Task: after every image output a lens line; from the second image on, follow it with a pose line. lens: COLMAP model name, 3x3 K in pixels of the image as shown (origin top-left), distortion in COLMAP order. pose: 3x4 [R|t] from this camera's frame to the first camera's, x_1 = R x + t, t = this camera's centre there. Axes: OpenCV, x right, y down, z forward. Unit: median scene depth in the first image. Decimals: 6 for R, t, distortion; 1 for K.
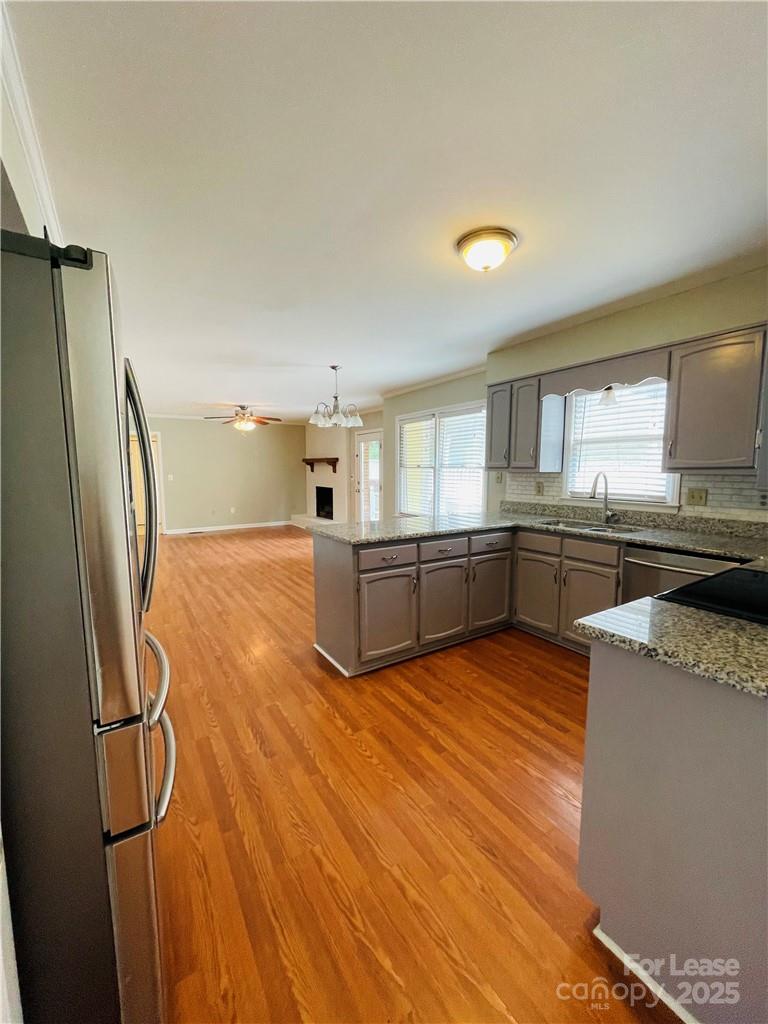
lens RADIAL K [[413.9, 0, 384.0], [0, 413.9, 512.0], [0, 0, 1]] dist [-0.001853, -0.000578]
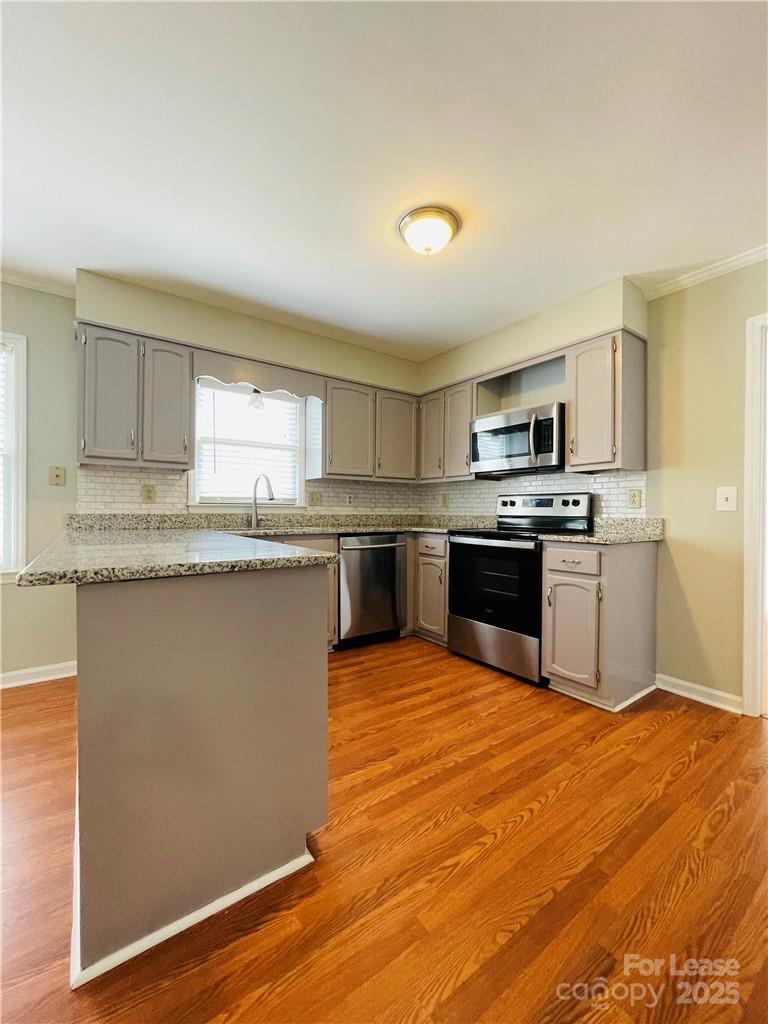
lens RADIAL K [[413.9, 0, 384.0], [0, 413.9, 512.0], [0, 0, 1]] dist [-0.001853, -0.000578]
pose [[-0.062700, 0.000488, 0.998032, -0.577350], [0.098134, 0.995157, 0.005678, 0.018229], [-0.993196, 0.098297, -0.062444, 0.951334]]
